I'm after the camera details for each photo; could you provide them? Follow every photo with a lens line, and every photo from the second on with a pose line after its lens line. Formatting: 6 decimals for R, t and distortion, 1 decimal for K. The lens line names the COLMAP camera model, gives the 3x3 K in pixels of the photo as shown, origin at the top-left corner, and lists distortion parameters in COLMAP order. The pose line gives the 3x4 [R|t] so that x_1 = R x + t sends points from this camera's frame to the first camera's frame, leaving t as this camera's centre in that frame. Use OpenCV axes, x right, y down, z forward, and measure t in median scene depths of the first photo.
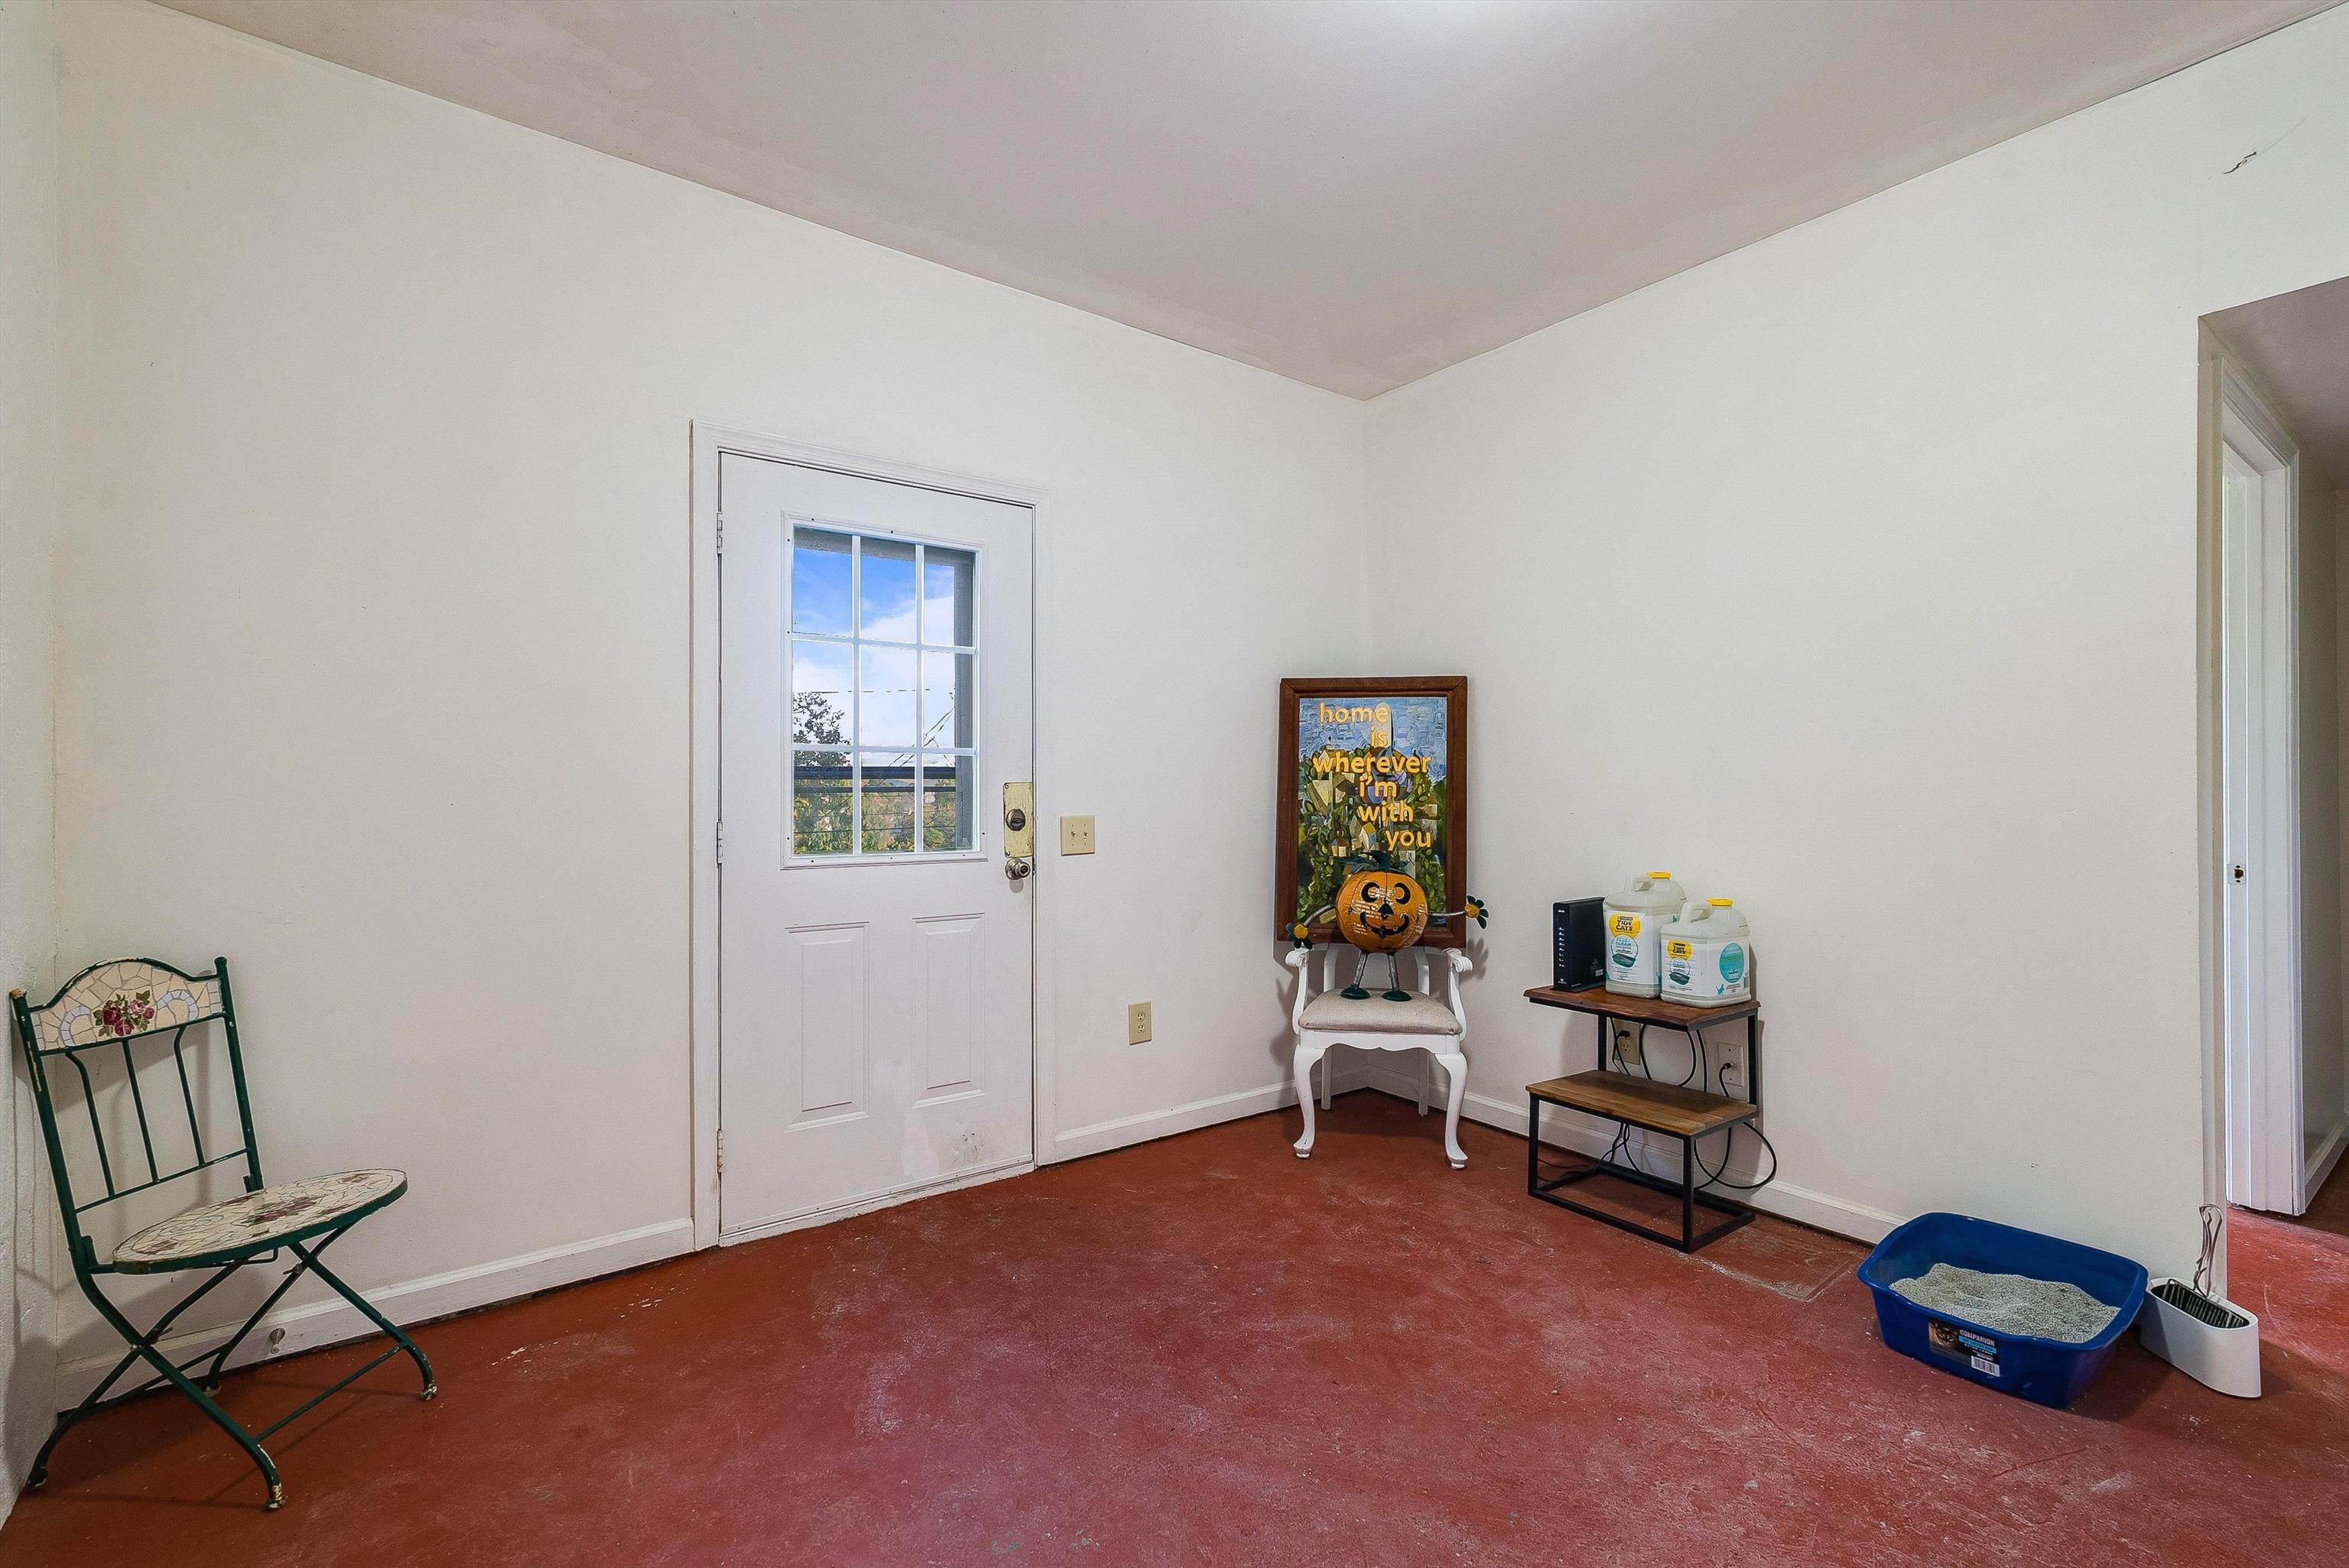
lens RADIAL K [[1036.9, 0, 1178.7], [0, 1036.9, 788.7], [0, 0, 1]] dist [0.005476, -0.000390]
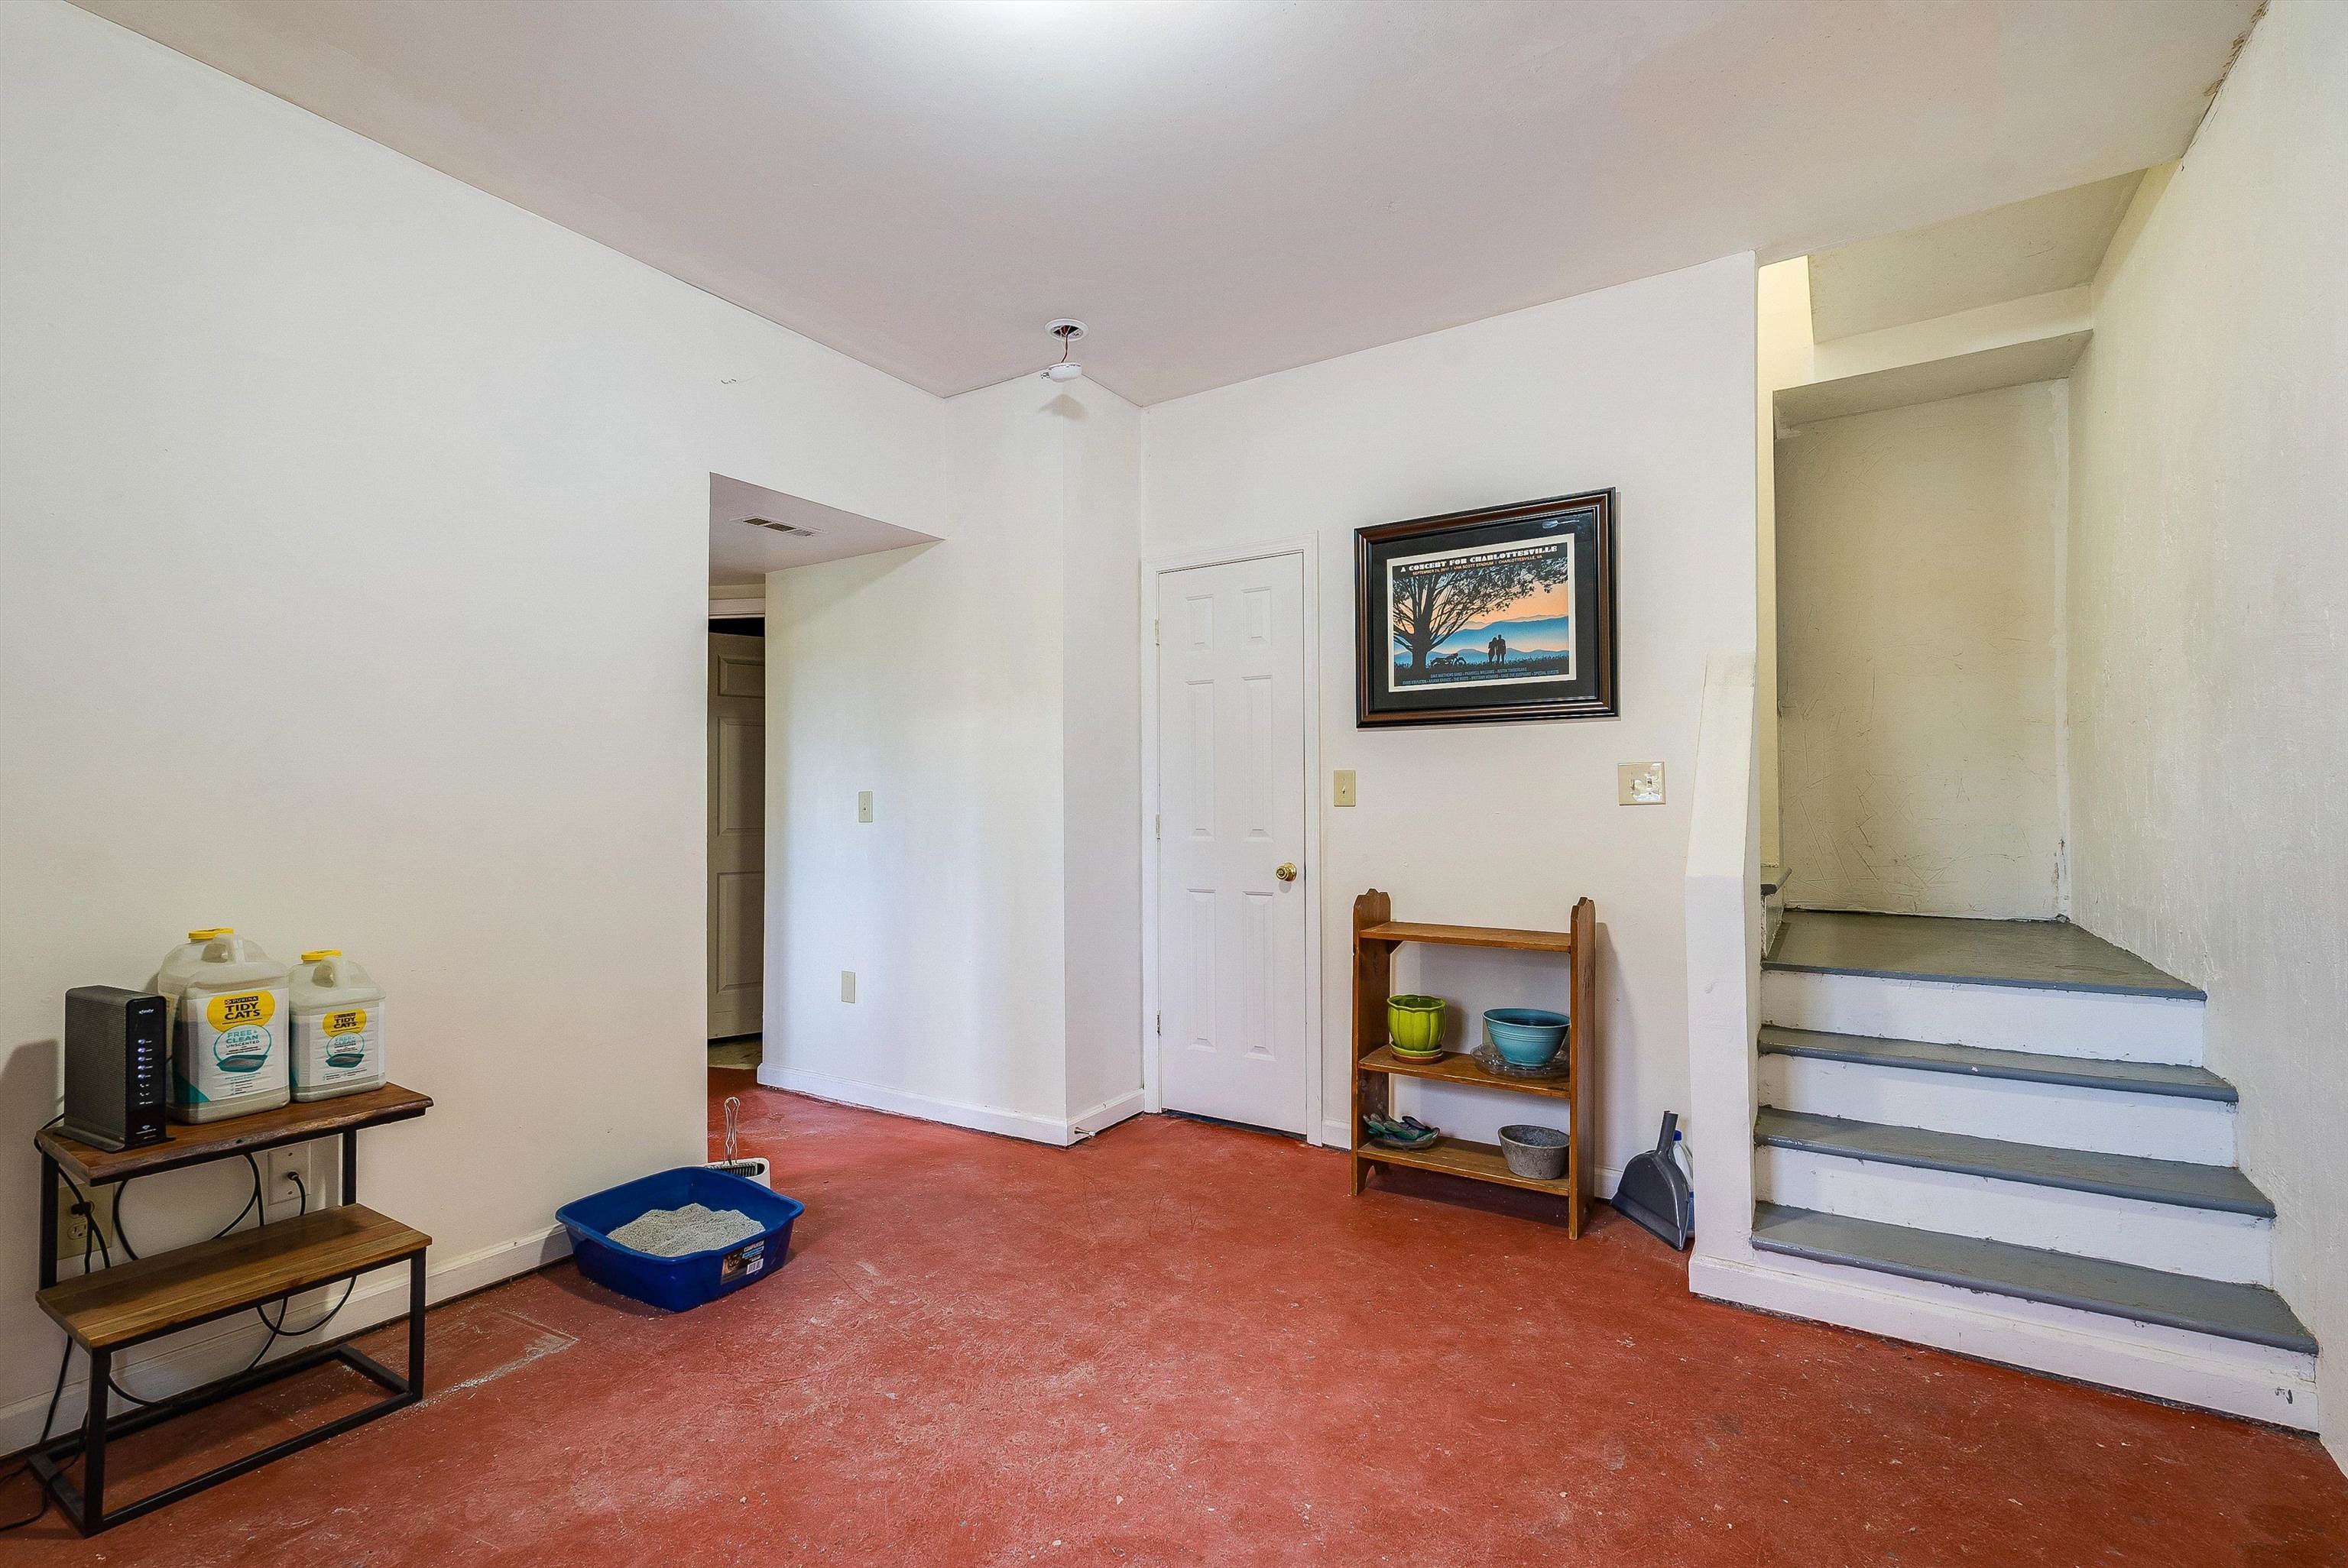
lens RADIAL K [[1036.4, 0, 1182.4], [0, 1036.4, 789.4], [0, 0, 1]] dist [0.005476, -0.000390]
pose [[-0.359112, 0.019514, 0.933090, -0.458768], [-0.001604, 0.999767, -0.021526, 0.004107], [-0.933293, -0.009227, -0.358997, 0.755856]]
